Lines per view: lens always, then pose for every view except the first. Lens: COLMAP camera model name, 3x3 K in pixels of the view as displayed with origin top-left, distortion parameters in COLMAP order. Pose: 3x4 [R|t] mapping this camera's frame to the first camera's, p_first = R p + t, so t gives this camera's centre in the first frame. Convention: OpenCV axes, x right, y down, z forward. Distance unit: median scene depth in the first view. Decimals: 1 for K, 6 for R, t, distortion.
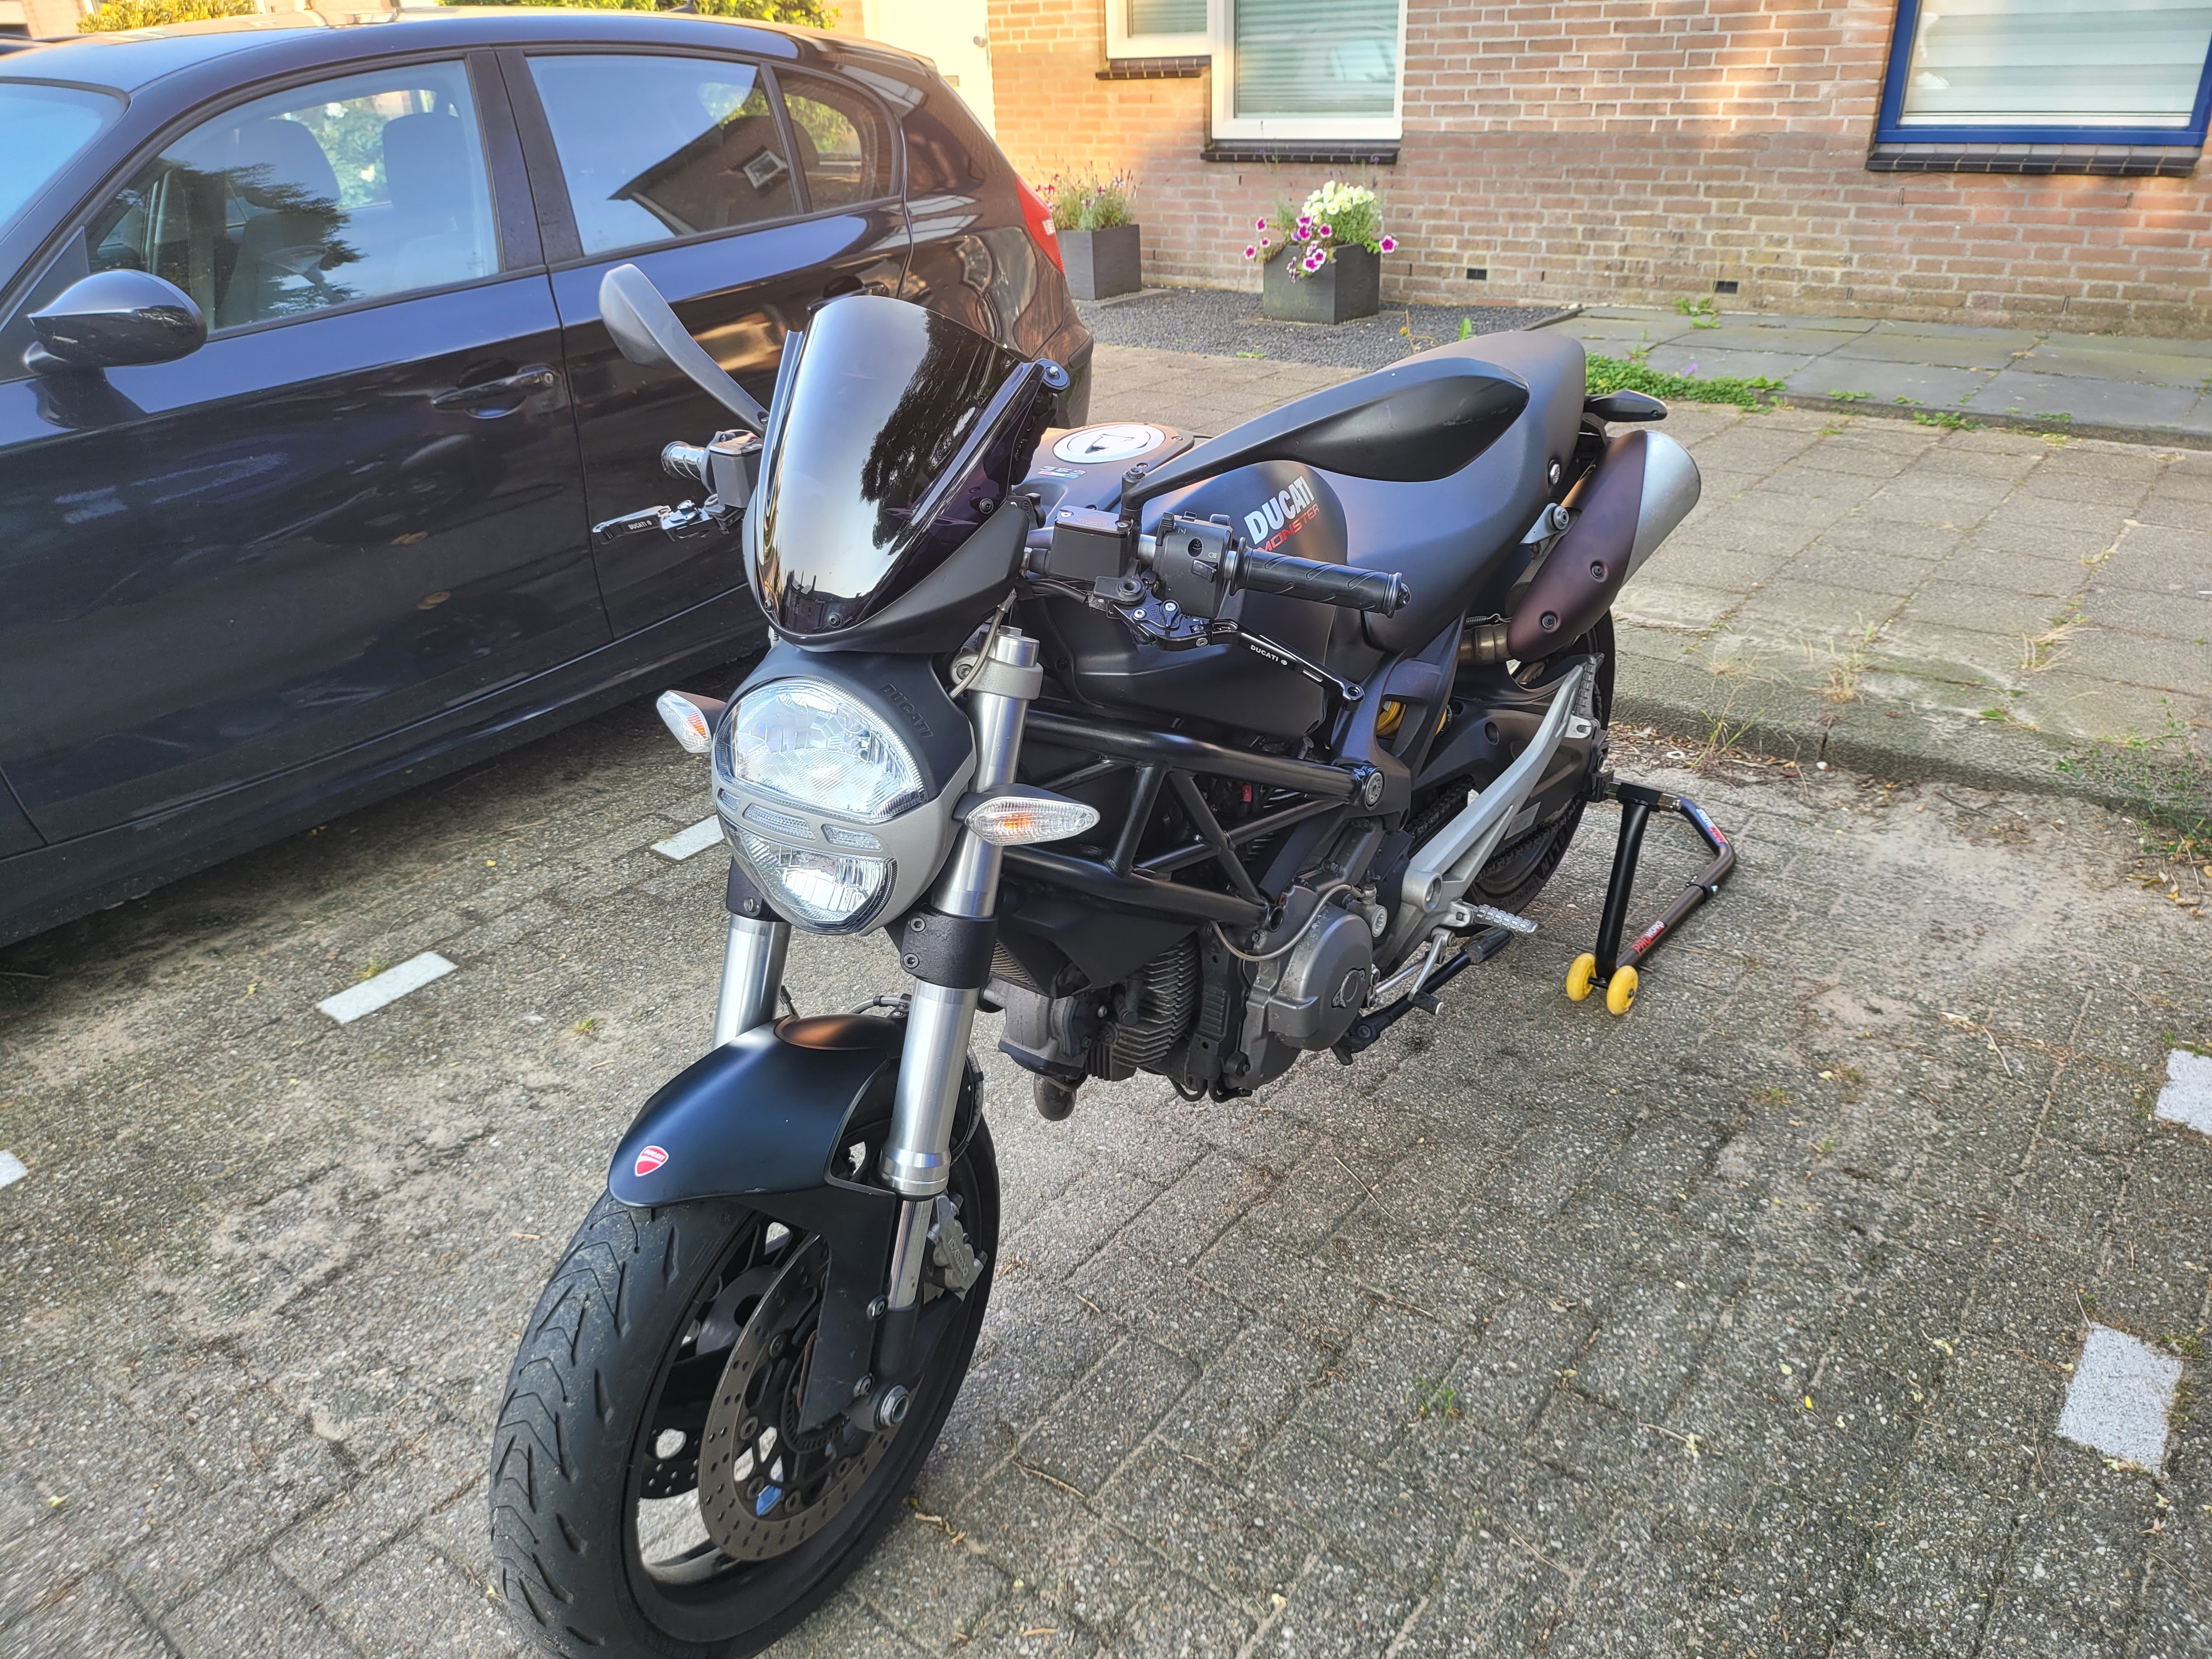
lens RADIAL K [[1680.6, 0, 1104.4], [0, 1680.6, 838.4], [0, 0, 1]] dist [0.042162, 0.000715]
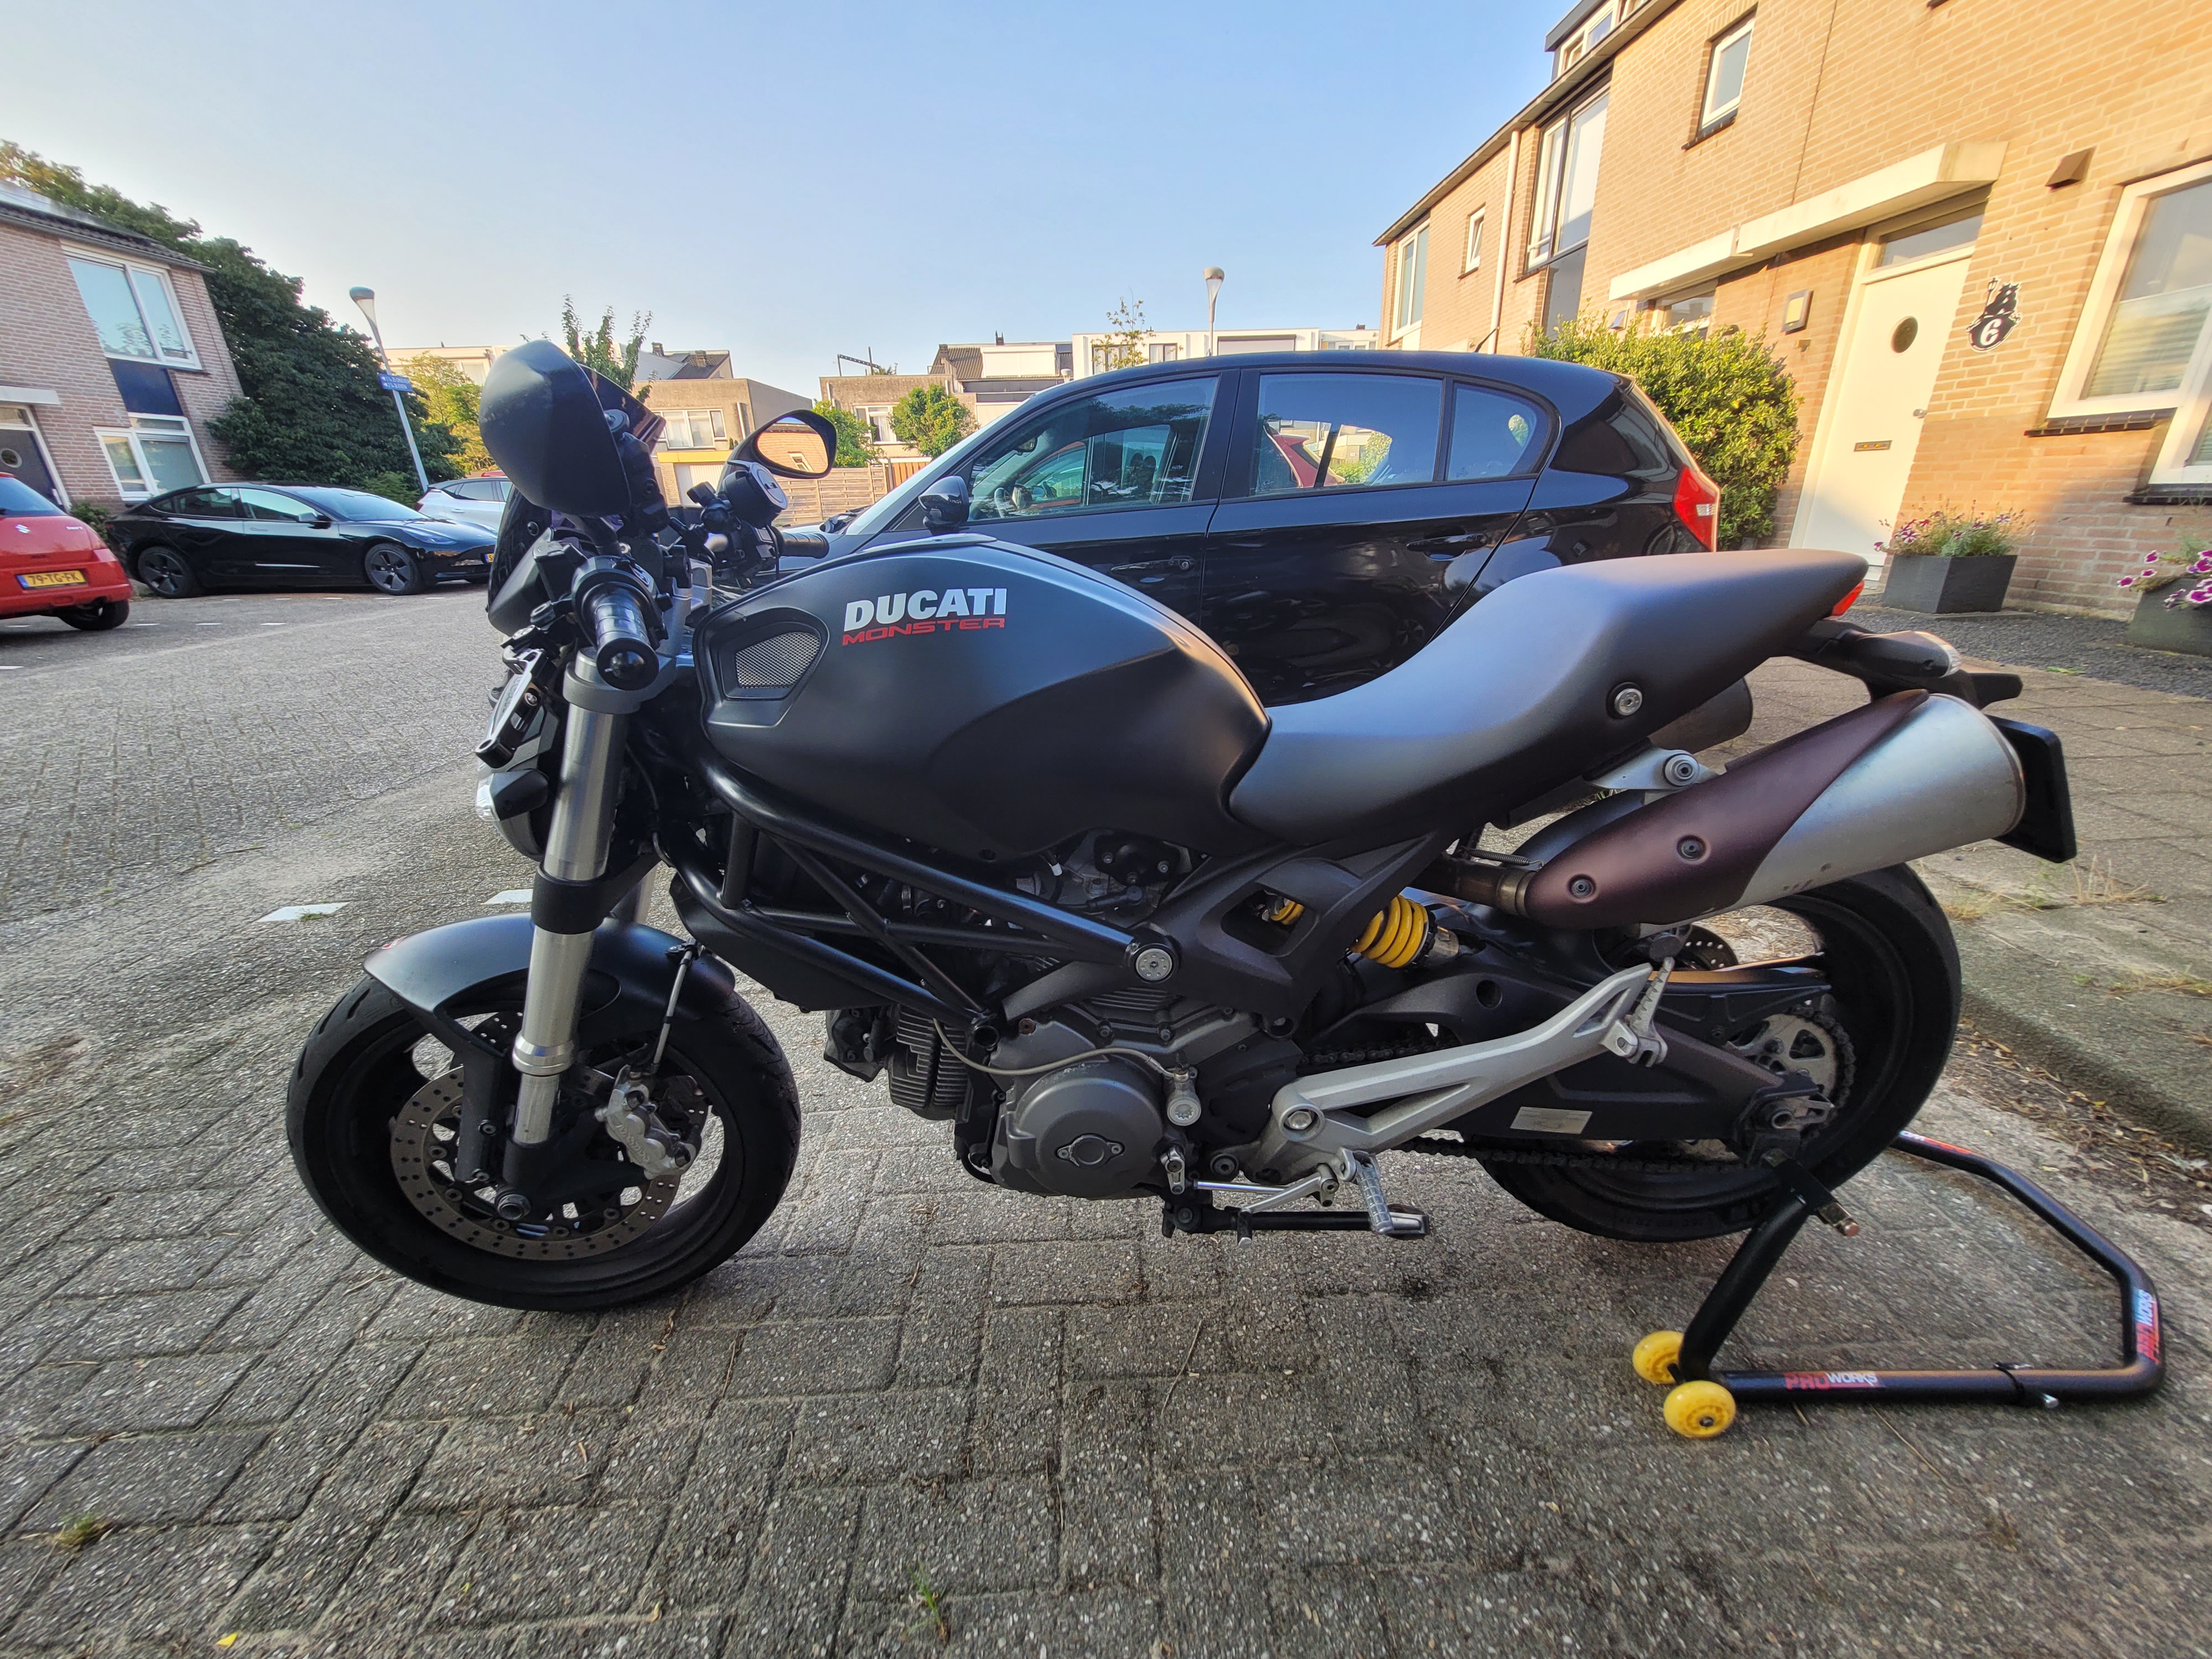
lens RADIAL K [[891.0, 0, 1112.7], [0, 891.0, 816.7], [0, 0, 1]] dist [0.003812, 0.000264]
pose [[0.610622, 0.278783, -0.741229, 0.324648], [-0.333866, 0.939366, 0.078266, -0.090775], [0.718104, 0.199681, 0.666674, 0.431666]]
